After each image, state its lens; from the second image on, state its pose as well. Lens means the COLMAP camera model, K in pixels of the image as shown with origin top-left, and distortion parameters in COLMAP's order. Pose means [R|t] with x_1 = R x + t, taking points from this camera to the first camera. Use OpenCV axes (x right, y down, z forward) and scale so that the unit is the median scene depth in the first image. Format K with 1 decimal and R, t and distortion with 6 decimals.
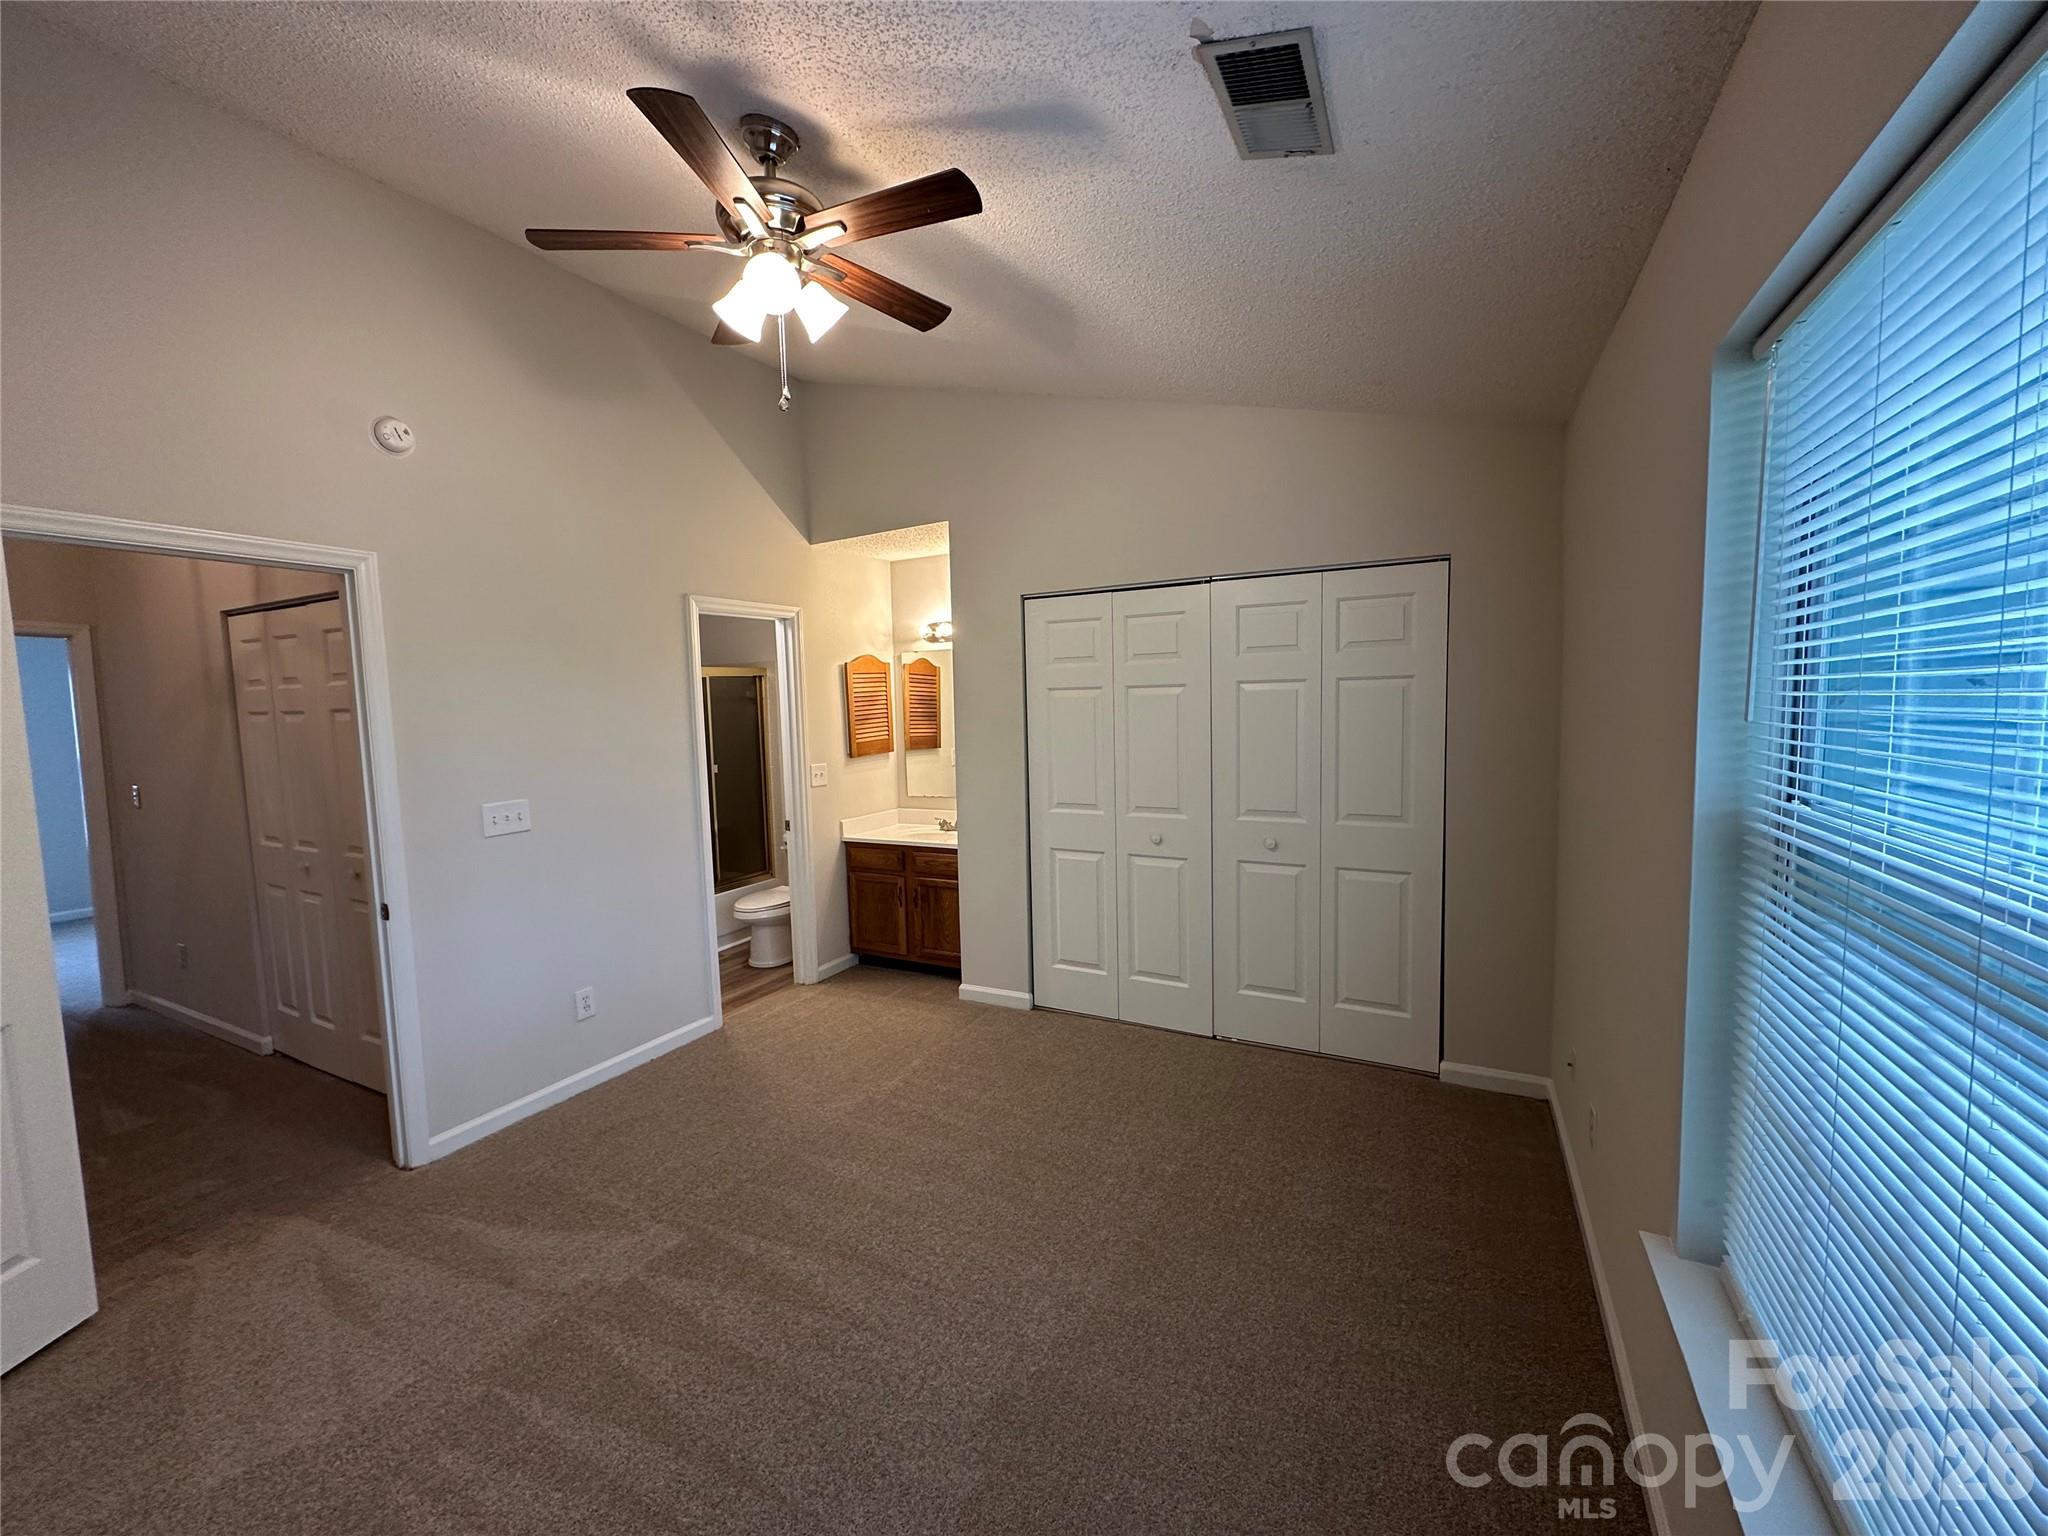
lens RADIAL K [[802.9, 0, 1034.1], [0, 802.9, 765.1], [0, 0, 1]] dist [-0.001024, -0.000036]
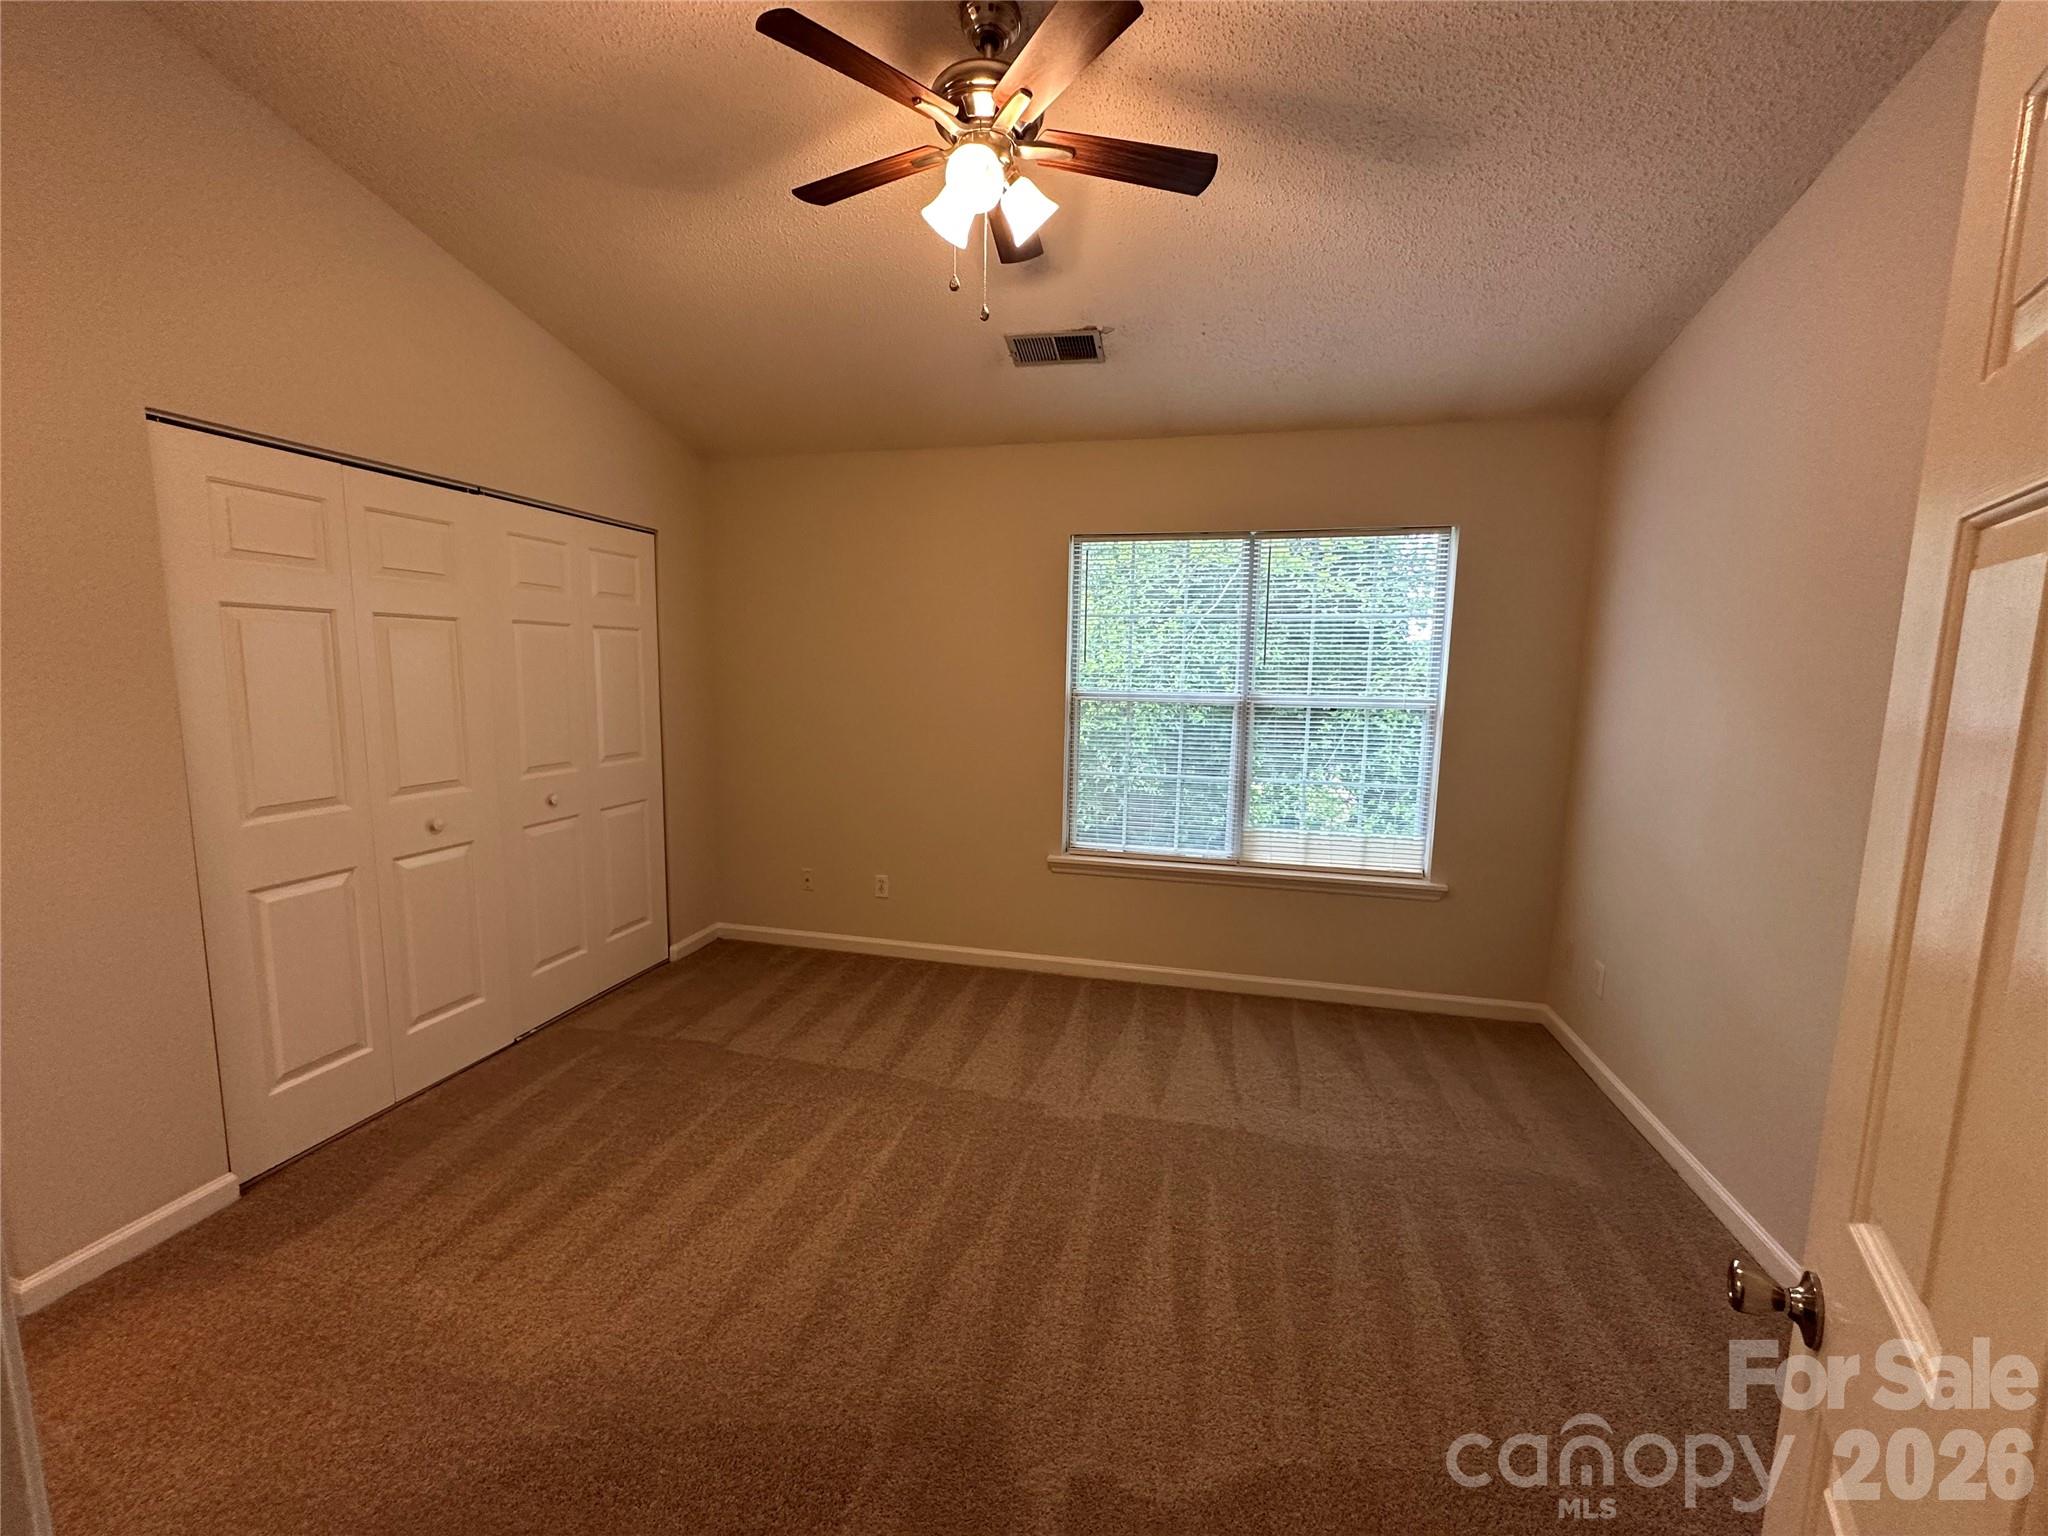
lens RADIAL K [[802.9, 0, 1034.1], [0, 802.9, 765.1], [0, 0, 1]] dist [-0.001024, -0.000036]
pose [[-0.242535, -0.097174, 0.965264, -0.777780], [0.082537, 0.989297, 0.120332, -0.006212], [-0.966625, 0.108855, -0.231918, 0.712294]]
